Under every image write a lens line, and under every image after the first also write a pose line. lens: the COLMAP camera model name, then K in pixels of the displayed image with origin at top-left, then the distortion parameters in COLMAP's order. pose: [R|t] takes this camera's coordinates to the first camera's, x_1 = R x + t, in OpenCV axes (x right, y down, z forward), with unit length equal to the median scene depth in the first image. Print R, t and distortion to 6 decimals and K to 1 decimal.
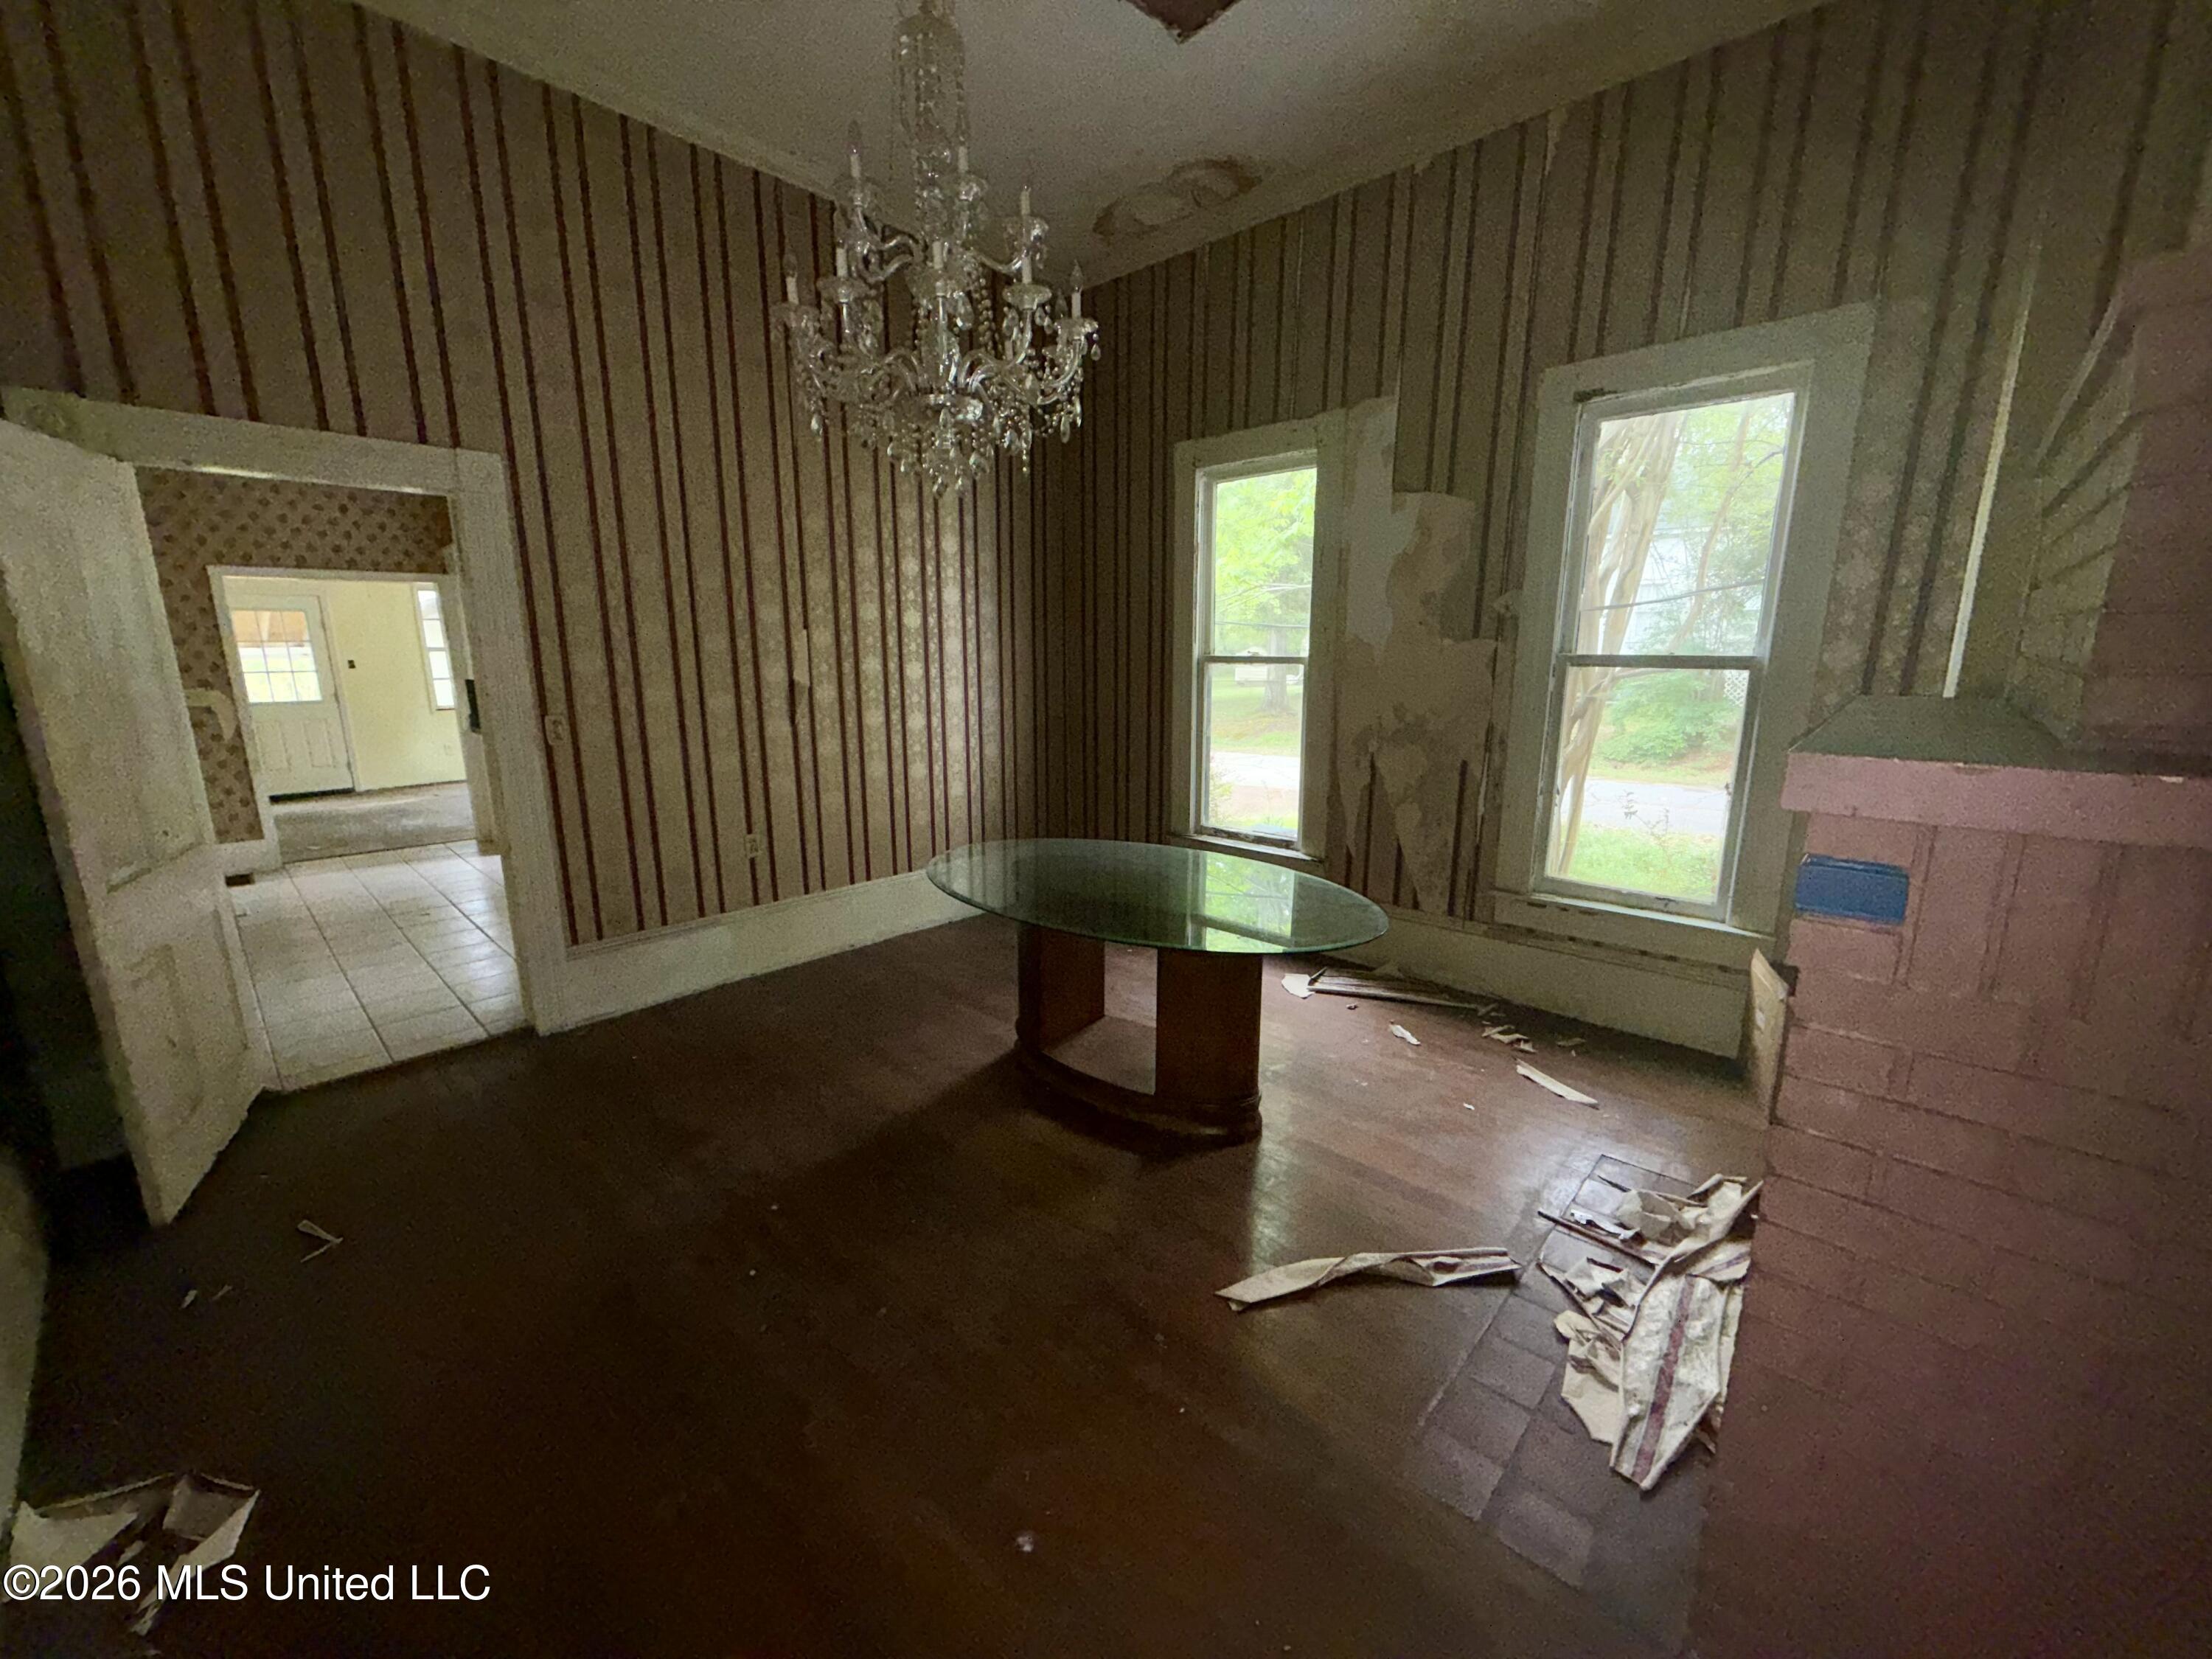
lens RADIAL K [[876.7, 0, 1102.1], [0, 876.7, 825.3], [0, 0, 1]] dist [-0.000850, 0.000483]
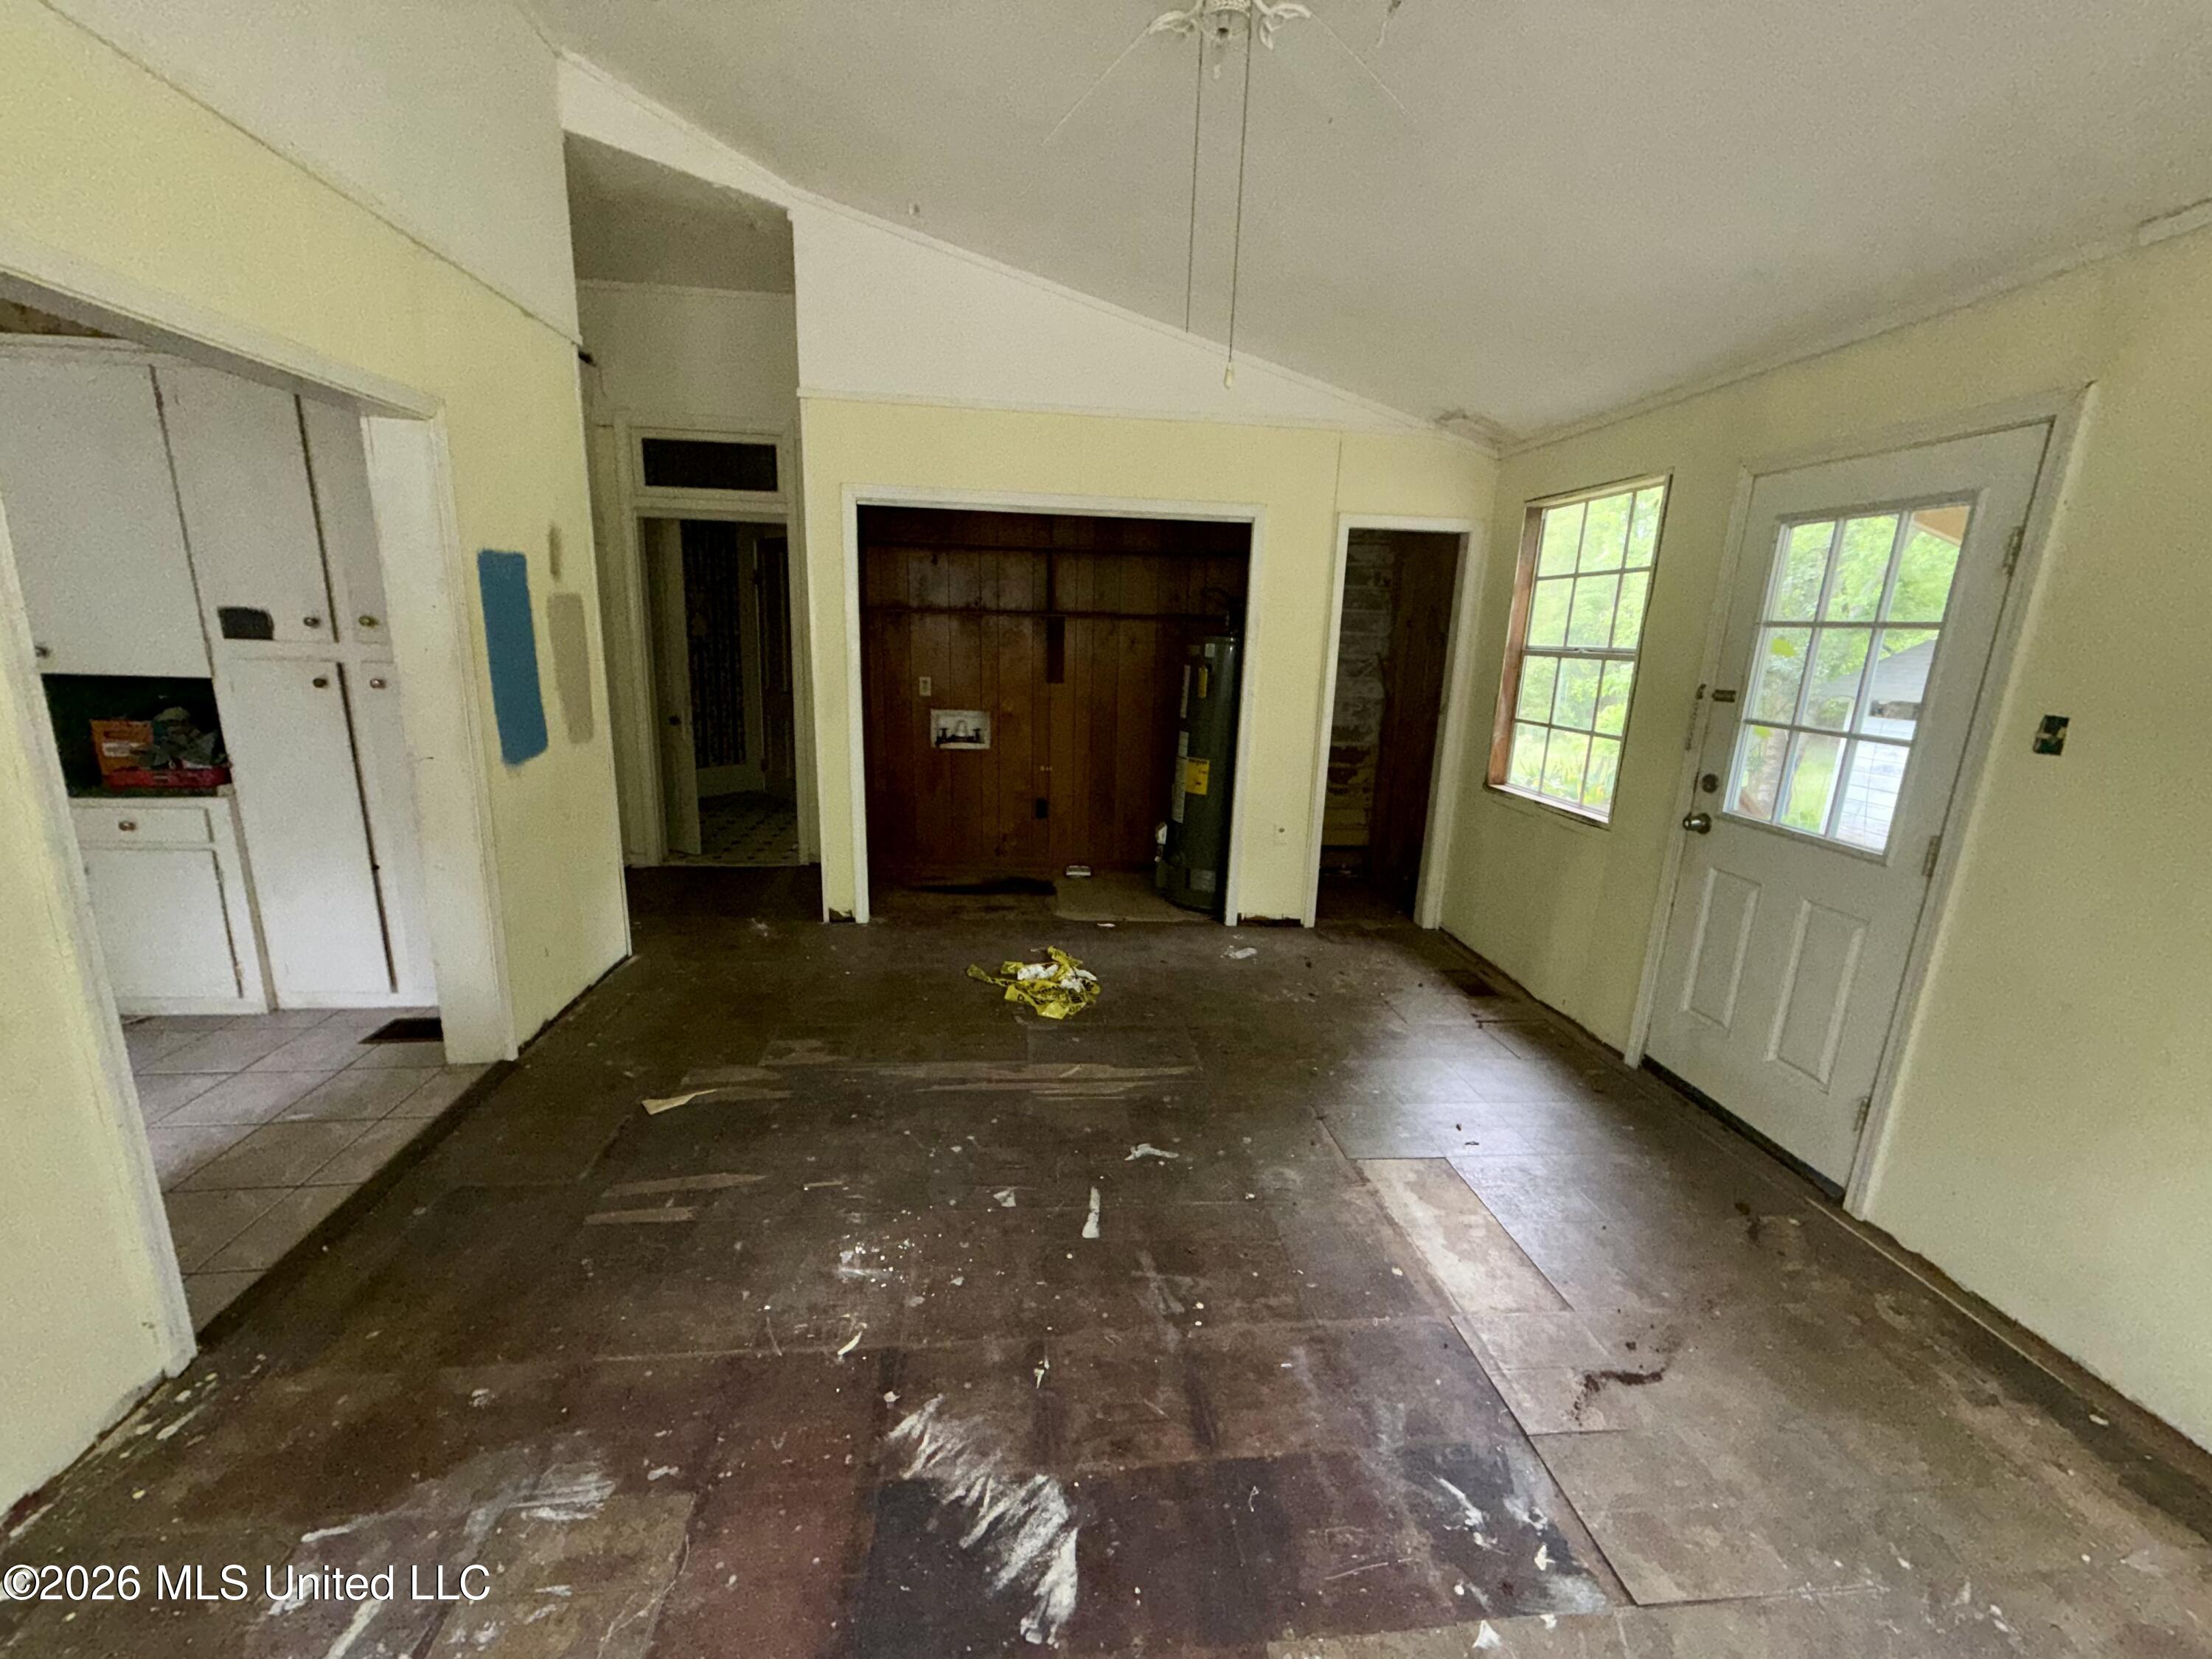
lens RADIAL K [[876.7, 0, 1106.2], [0, 876.7, 828.0], [0, 0, 1]] dist [-0.000850, 0.000483]
pose [[-0.649130, 0.153584, -0.745012, -0.559259], [-0.191385, 0.914925, 0.355366, -0.201051], [0.736208, 0.373263, -0.564511, 0.989001]]
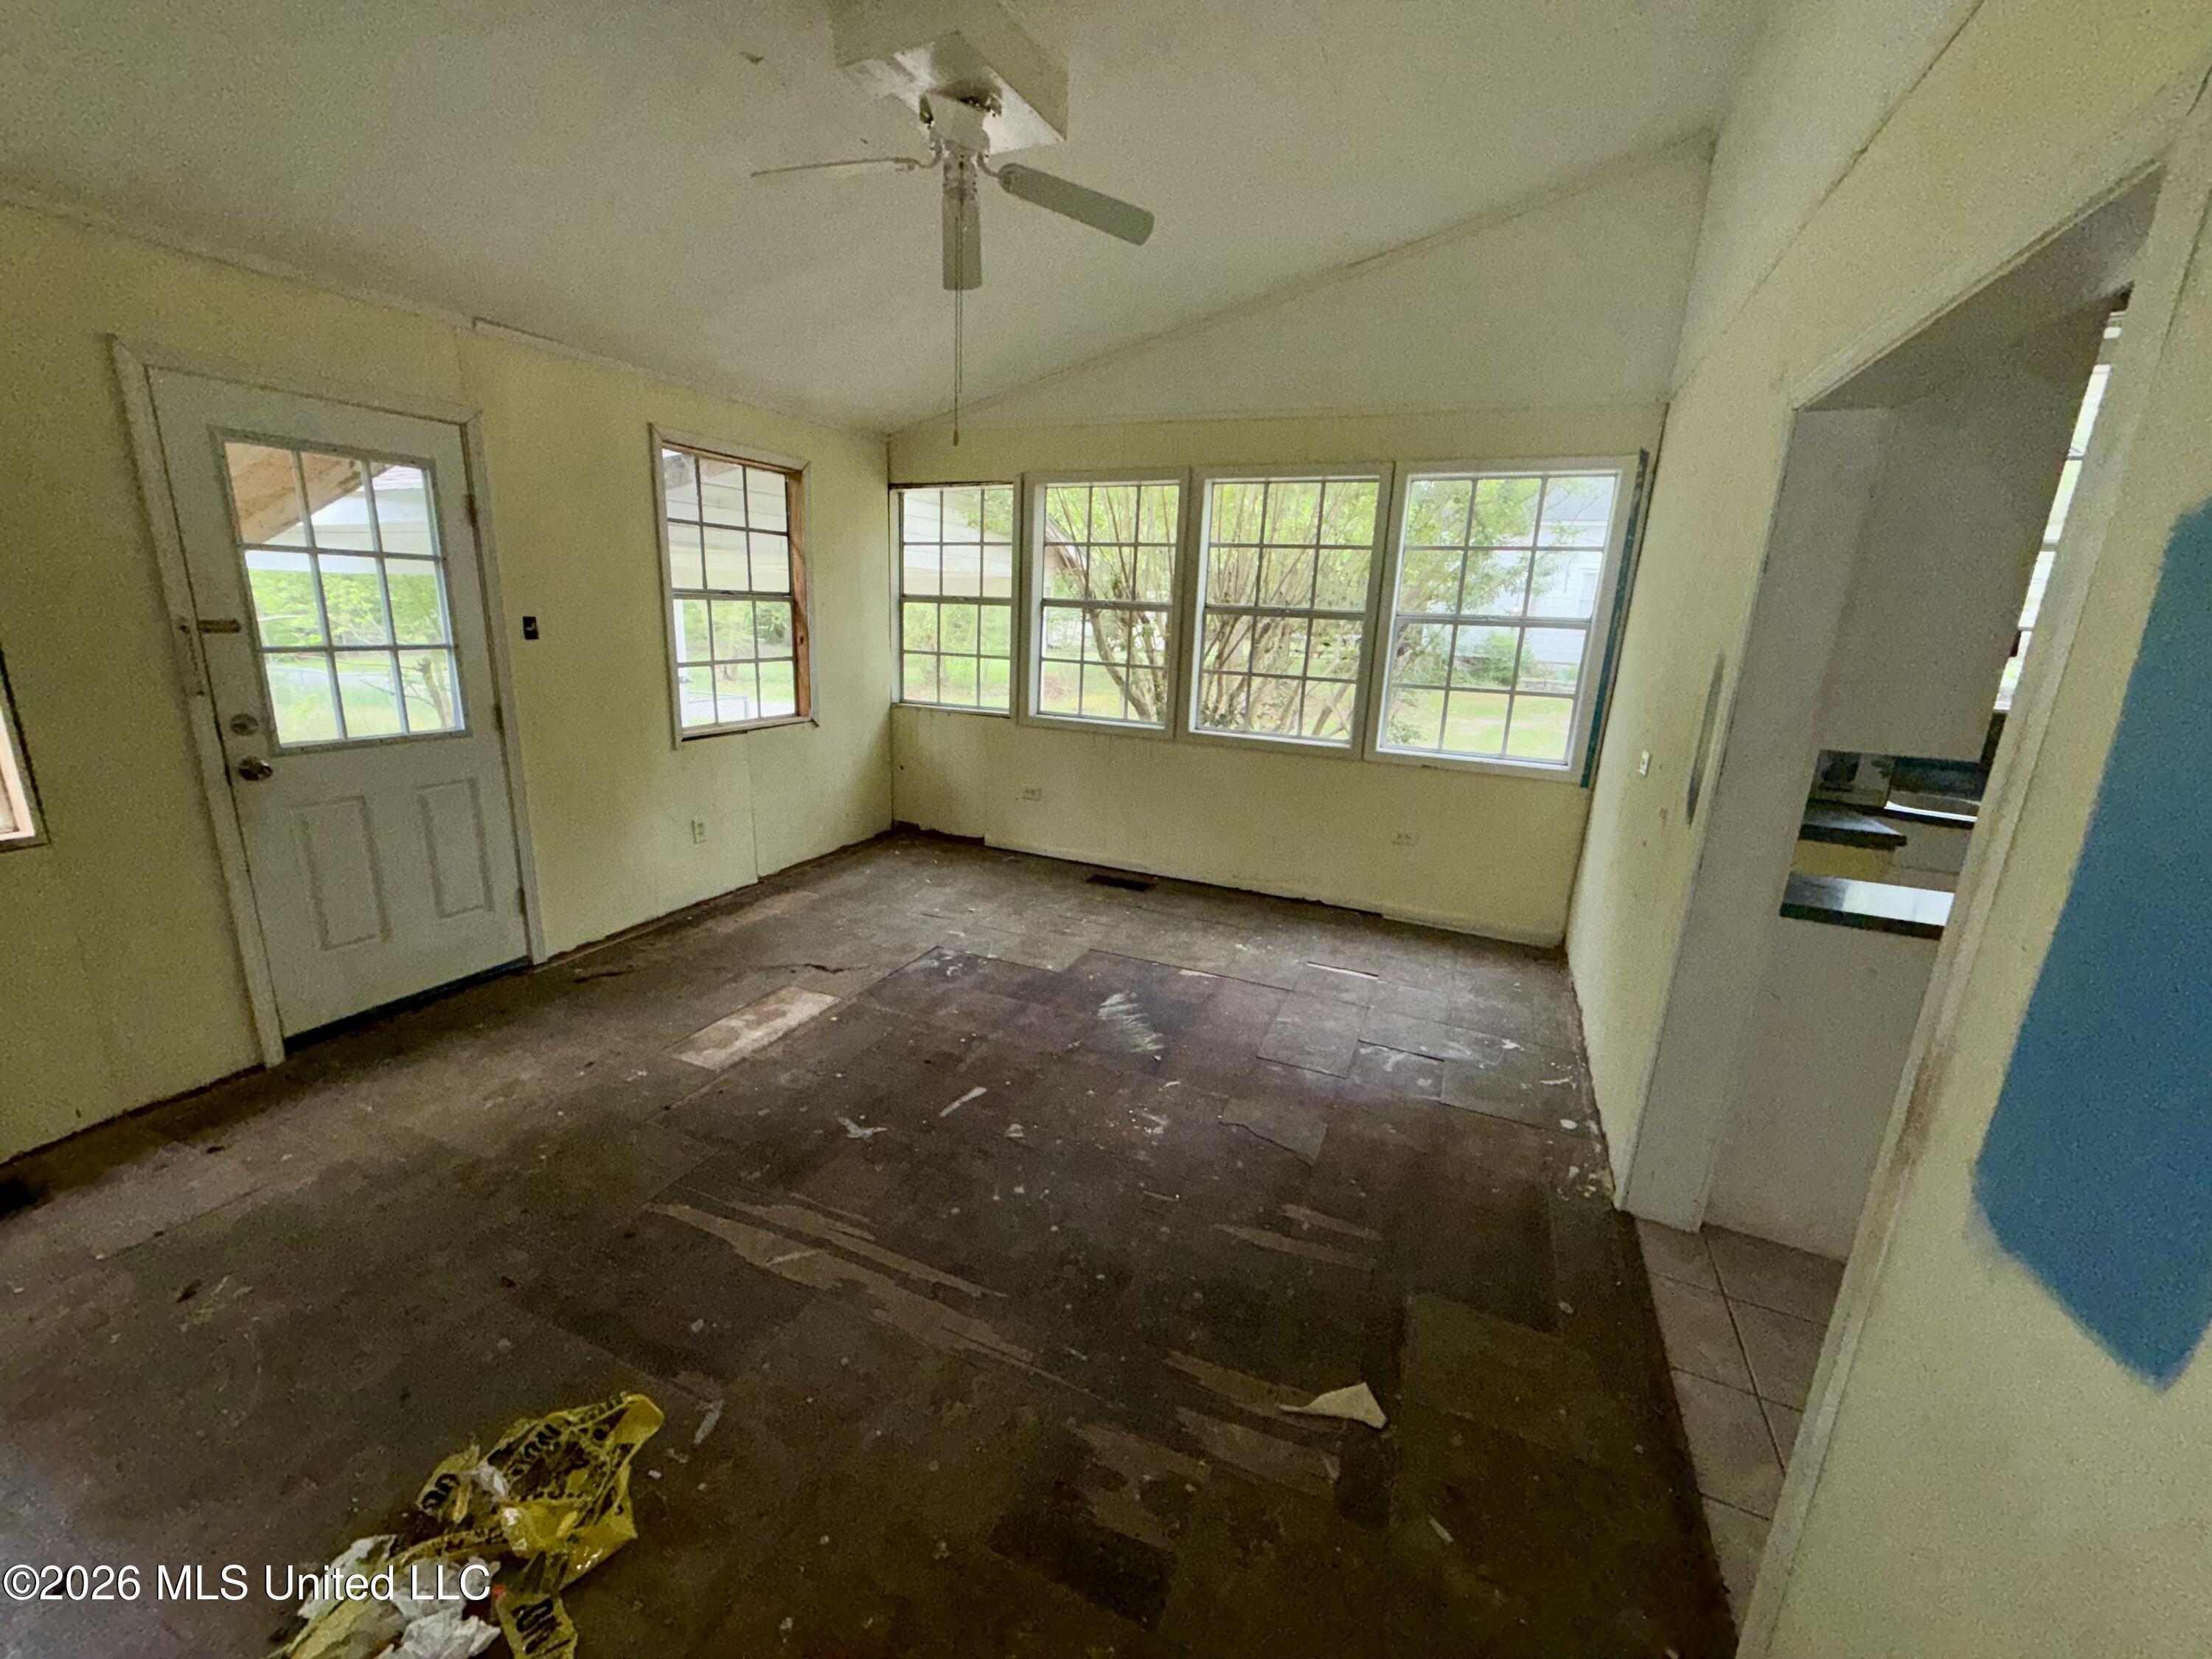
lens RADIAL K [[876.7, 0, 1097.1], [0, 876.7, 830.2], [0, 0, 1]] dist [-0.000850, 0.000483]
pose [[0.943574, -0.035857, 0.329216, -0.779947], [0.019353, 0.998392, 0.053272, -0.117730], [-0.330597, -0.043895, 0.942751, 0.589642]]
